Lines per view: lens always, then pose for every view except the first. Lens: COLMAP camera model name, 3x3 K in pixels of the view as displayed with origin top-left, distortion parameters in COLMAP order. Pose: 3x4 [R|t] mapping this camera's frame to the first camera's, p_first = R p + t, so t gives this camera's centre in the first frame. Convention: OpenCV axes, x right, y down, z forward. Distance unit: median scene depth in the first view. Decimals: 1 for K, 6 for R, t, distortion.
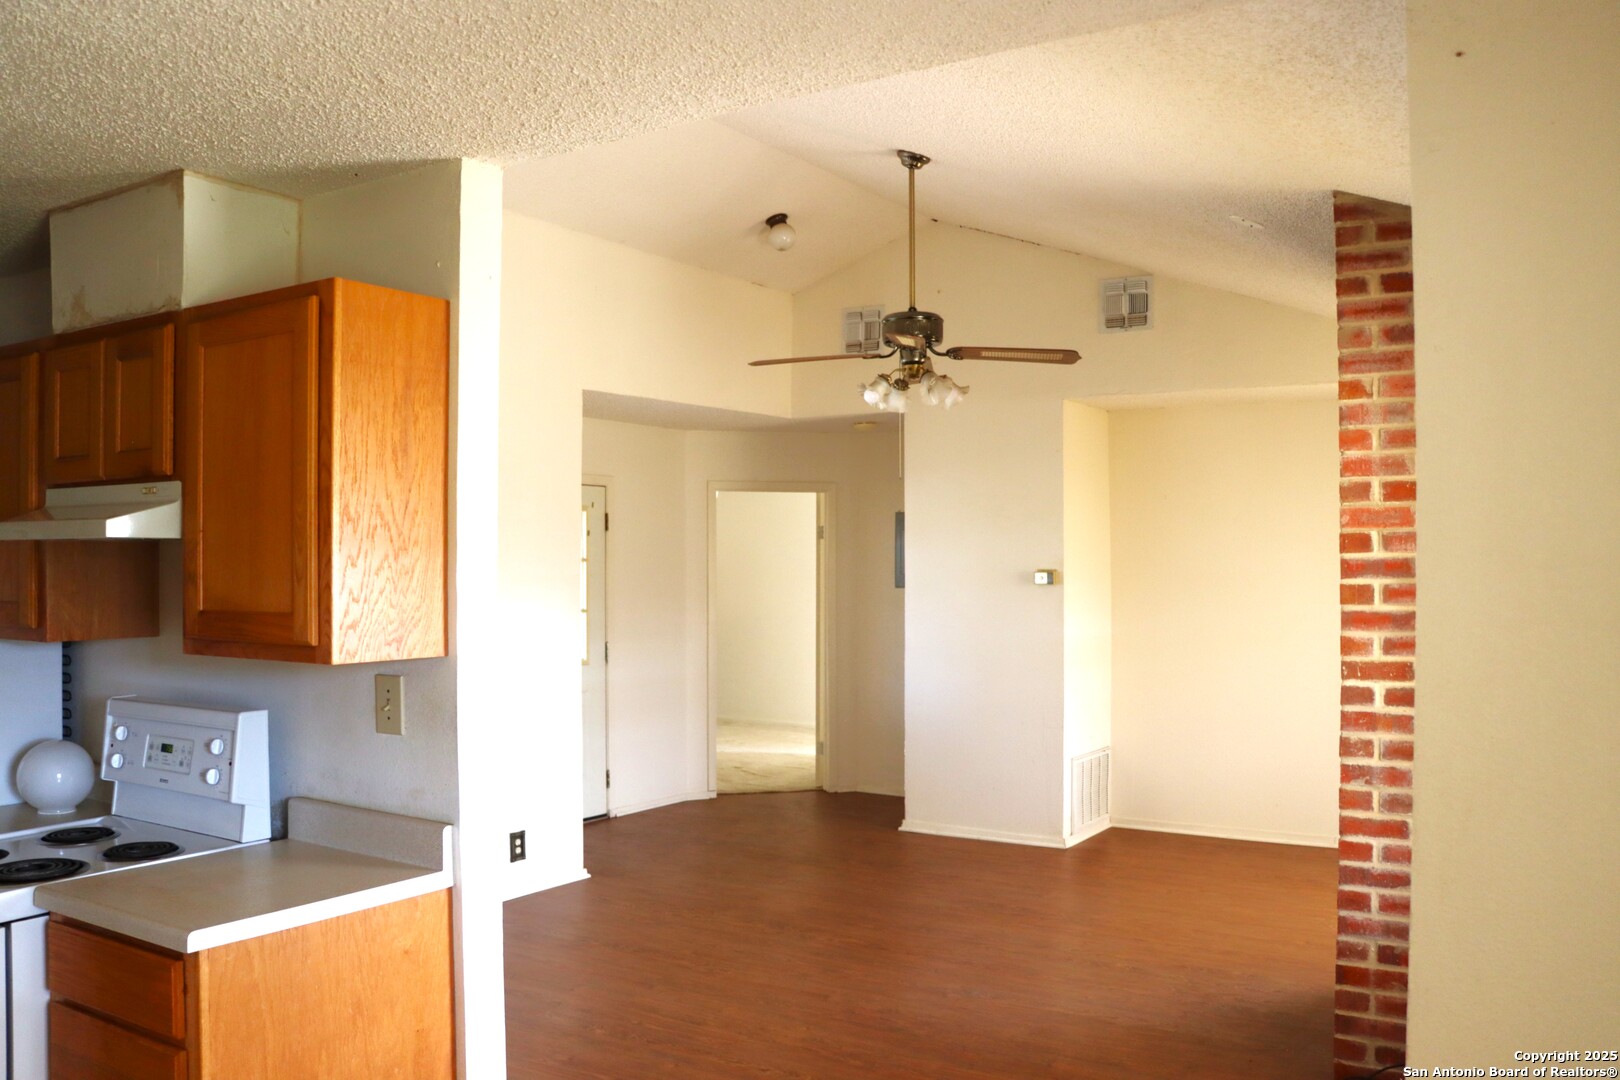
lens RADIAL K [[1339.2, 0, 817.3], [0, 1339.2, 553.8], [0, 0, 1]] dist [-0.182411, 0.155760]
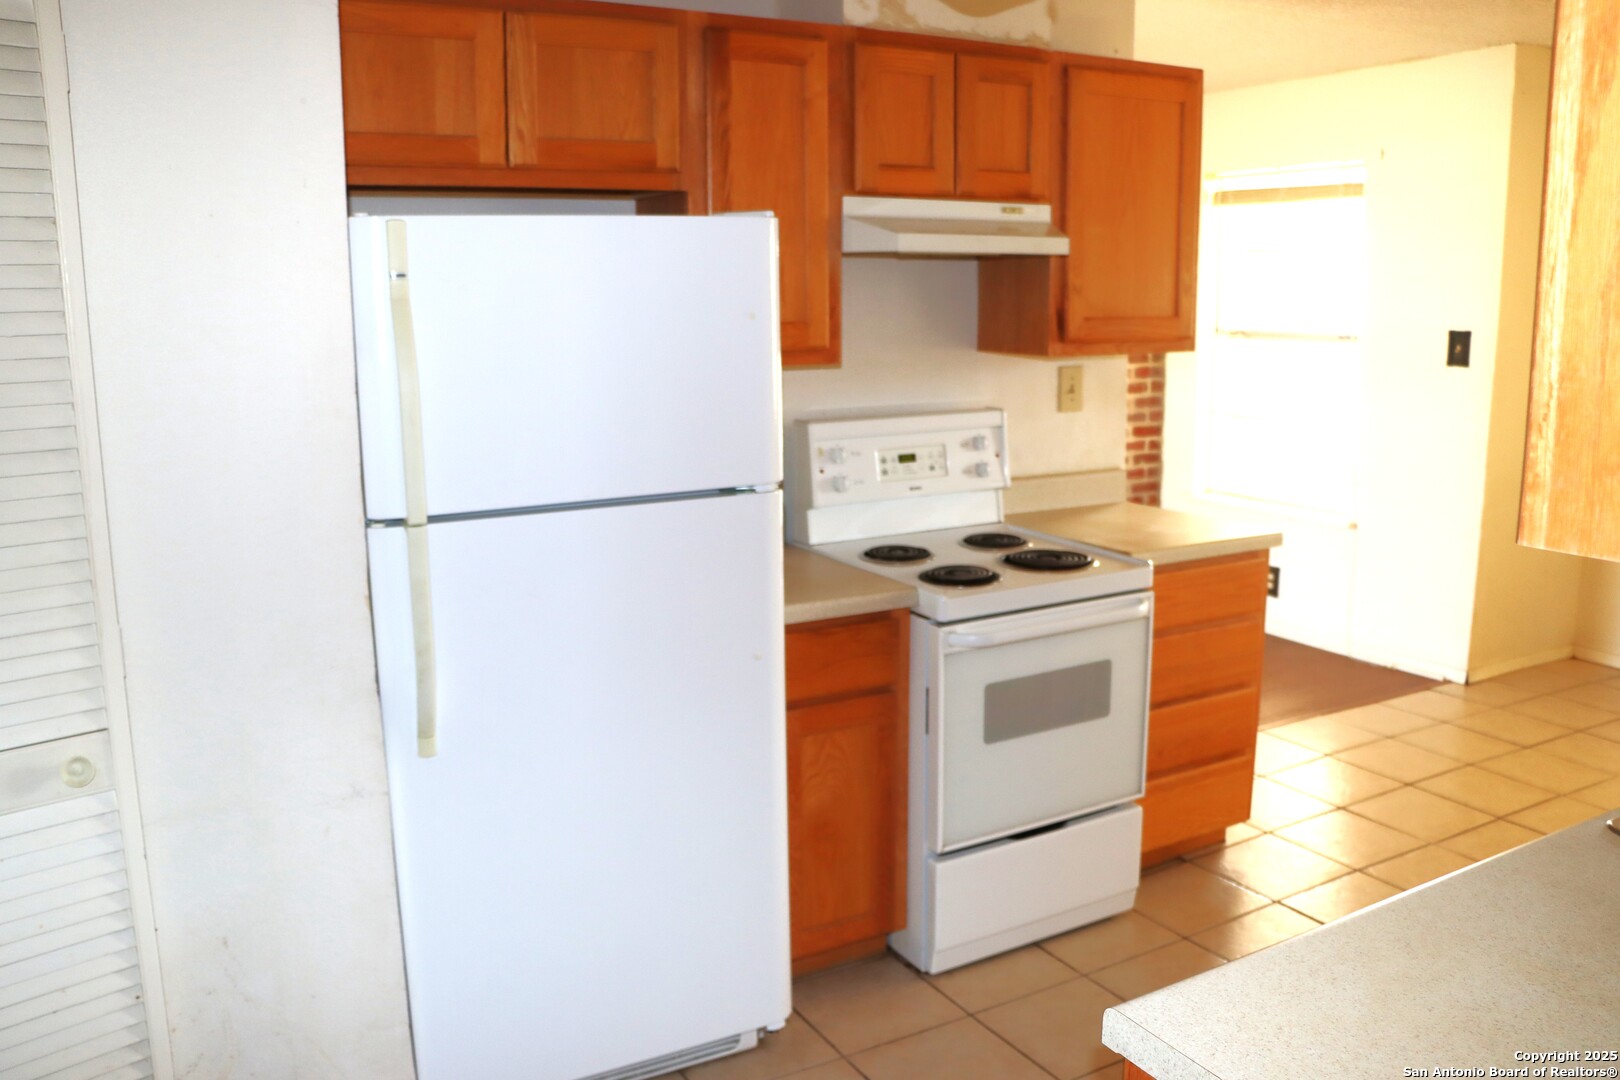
lens RADIAL K [[1339.2, 0, 817.3], [0, 1339.2, 553.8], [0, 0, 1]] dist [-0.182411, 0.155760]
pose [[0.453363, -0.179287, 0.873108, -1.733650], [0.000180, 0.979580, 0.201057, 0.011405], [-0.891326, -0.090994, 0.444137, 0.671696]]
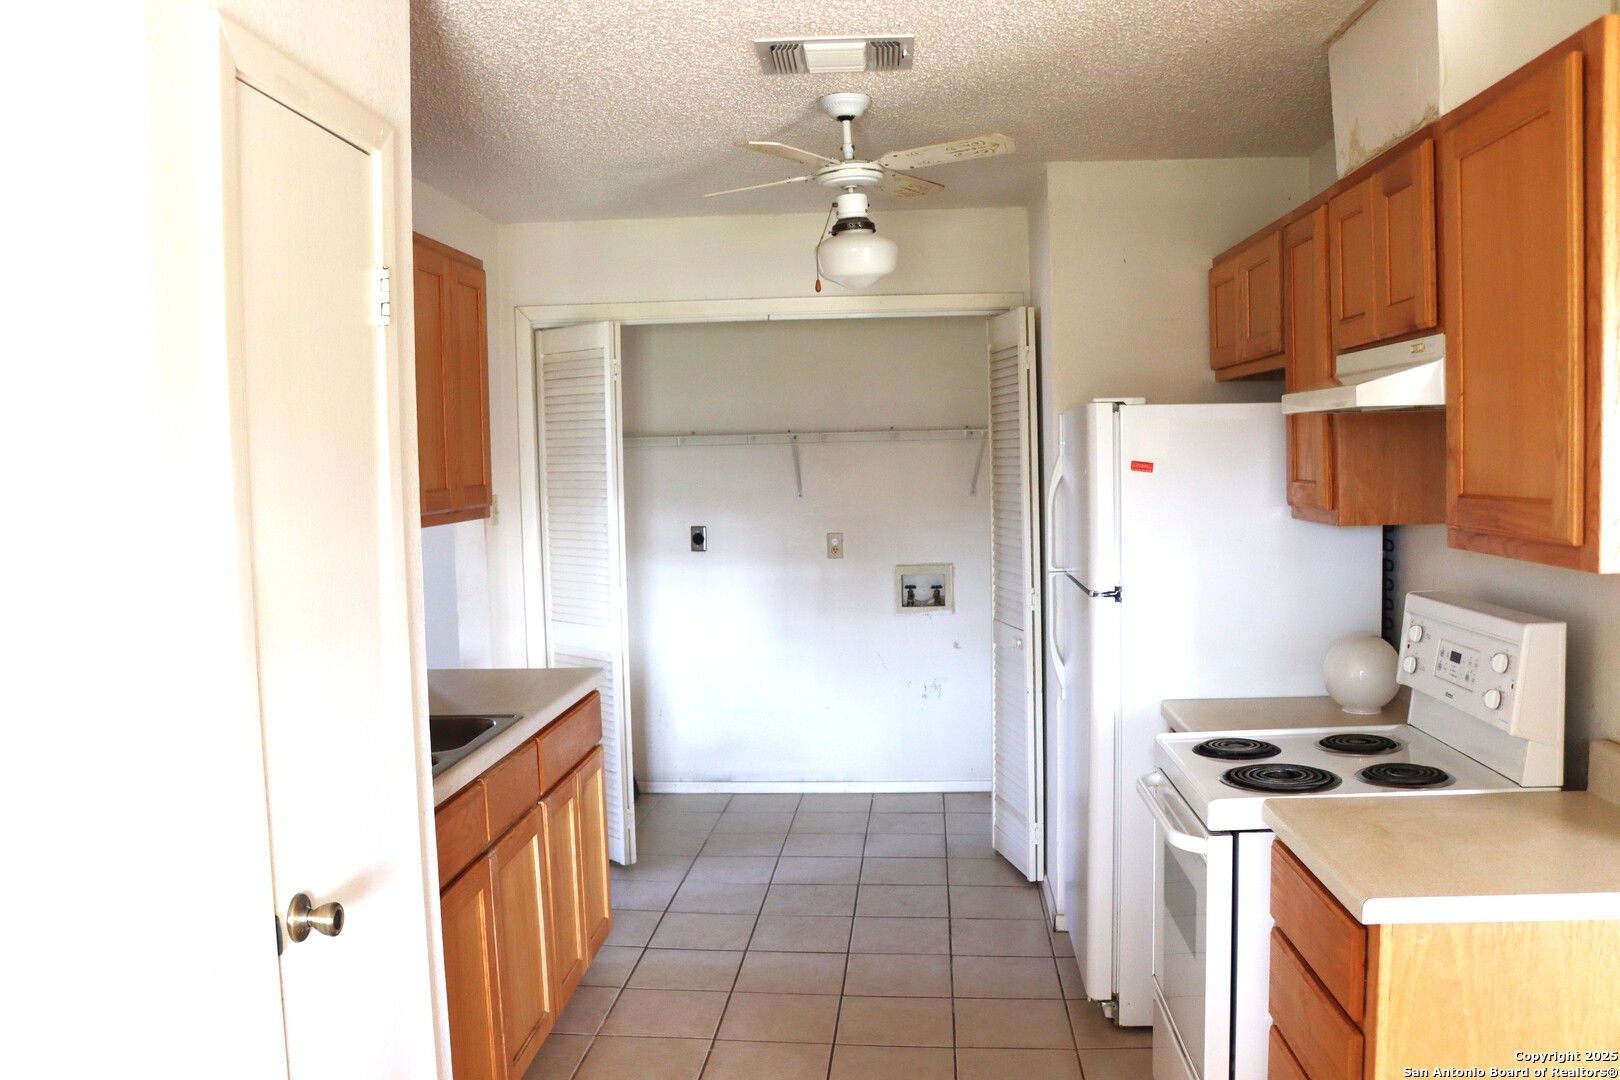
lens RADIAL K [[1339.2, 0, 817.3], [0, 1339.2, 553.8], [0, 0, 1]] dist [-0.182411, 0.155760]
pose [[0.480701, 0.053374, -0.875259, 0.032248], [0.031315, 0.996464, 0.077964, 0.006071], [0.876325, -0.064886, 0.477330, 0.276647]]
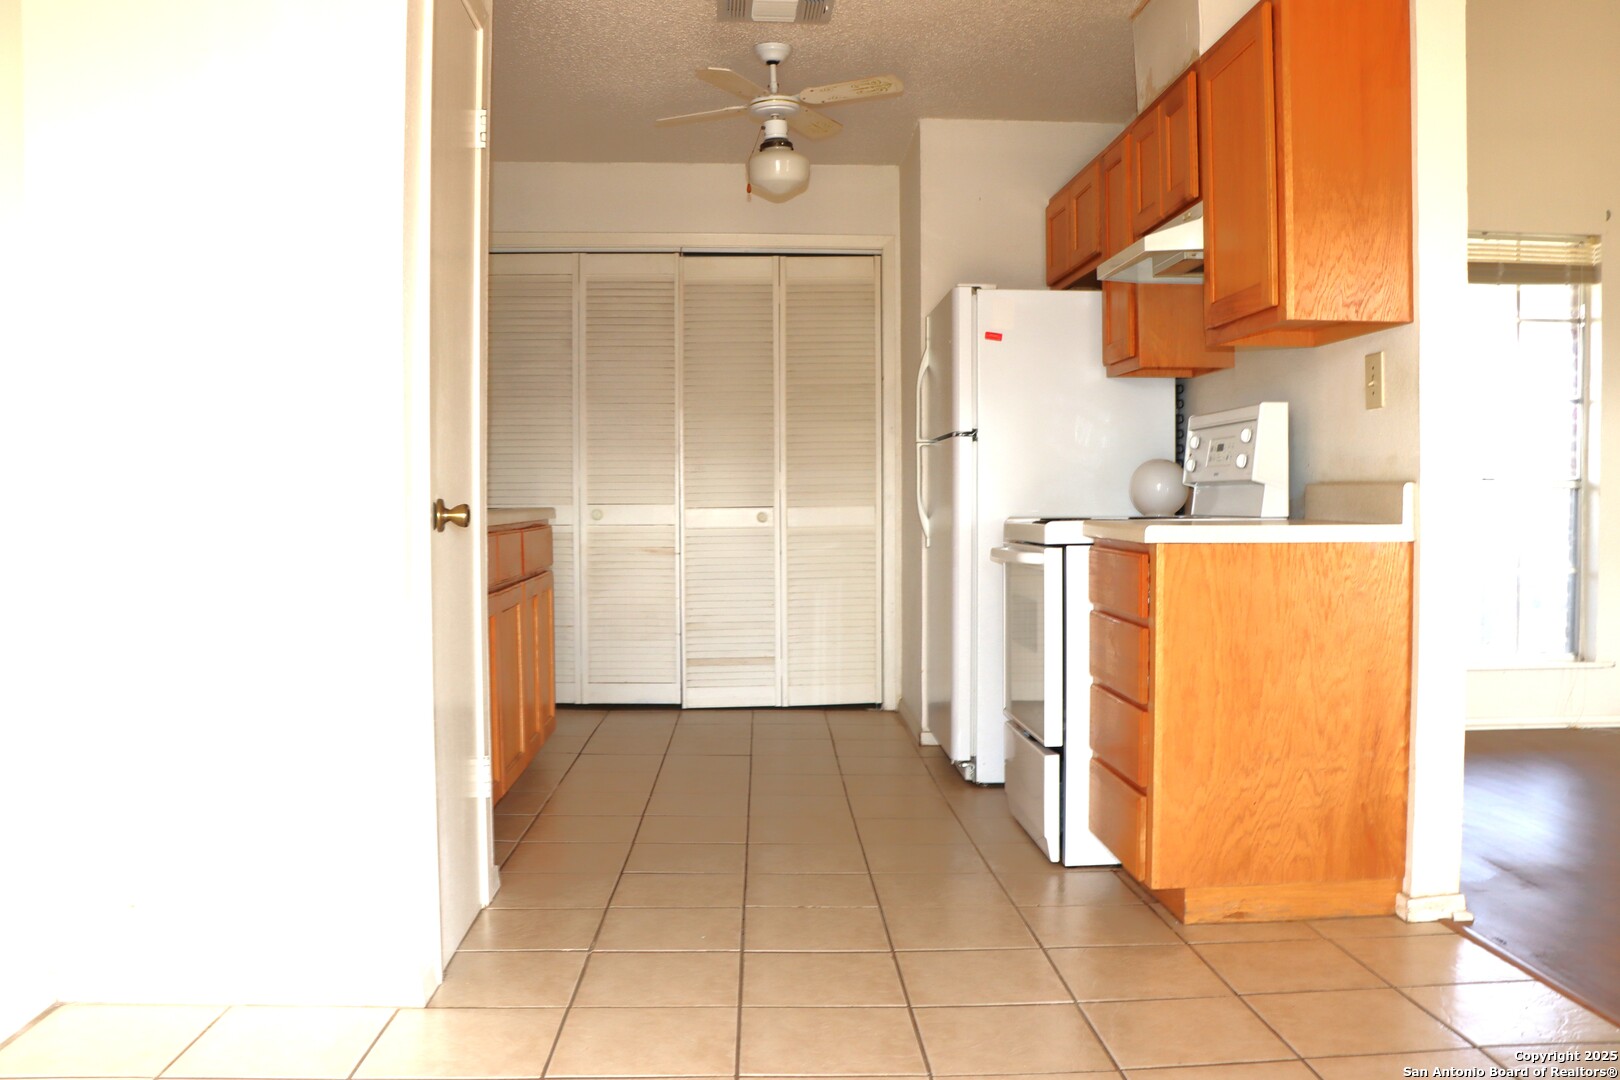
lens RADIAL K [[1367.4, 0, 829.5], [0, 1367.4, 544.9], [0, 0, 1]] dist [-0.139462, 0.005943]
pose [[0.591053, 0.026841, -0.806186, 0.317229], [0.009129, 0.999160, 0.039959, 0.217025], [0.806581, -0.030978, 0.590311, -0.010817]]
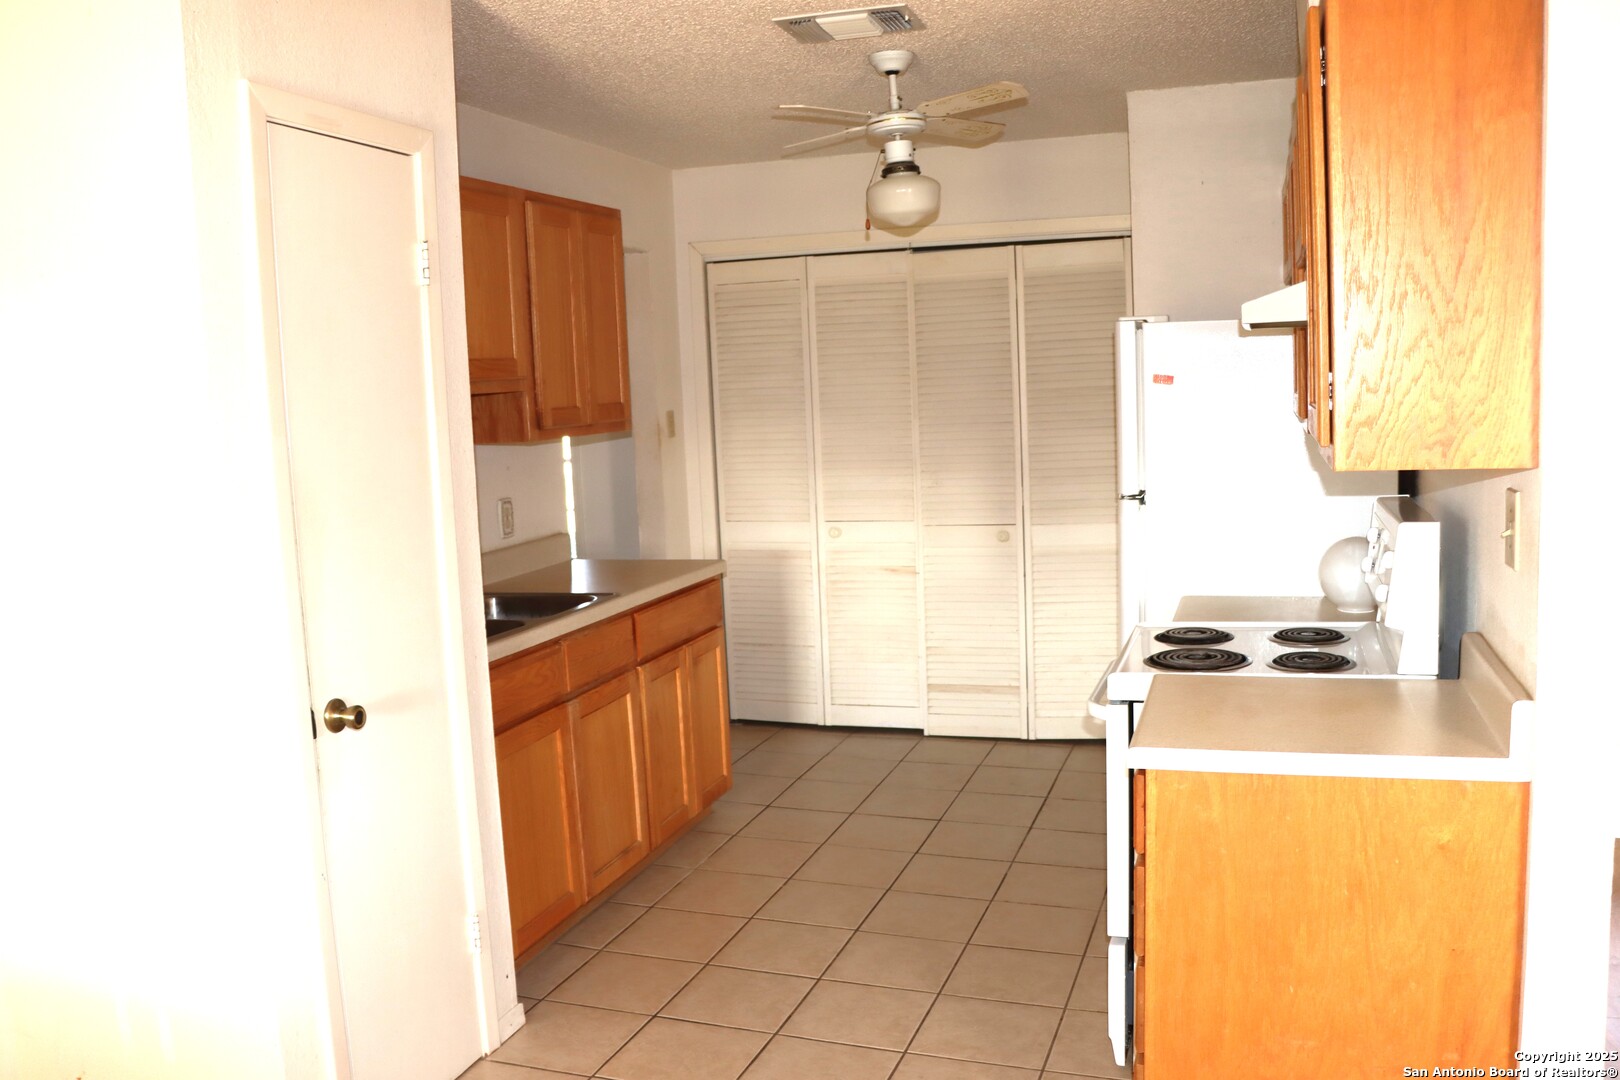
lens RADIAL K [[1349.1, 0, 809.8], [0, 1349.1, 554.3], [0, 0, 1]] dist [-0.177505, 0.152507]
pose [[0.240161, 0.114200, -0.963992, 0.320286], [0.050664, 0.990228, 0.129930, 0.013198], [0.969410, -0.080043, 0.232028, 0.466564]]
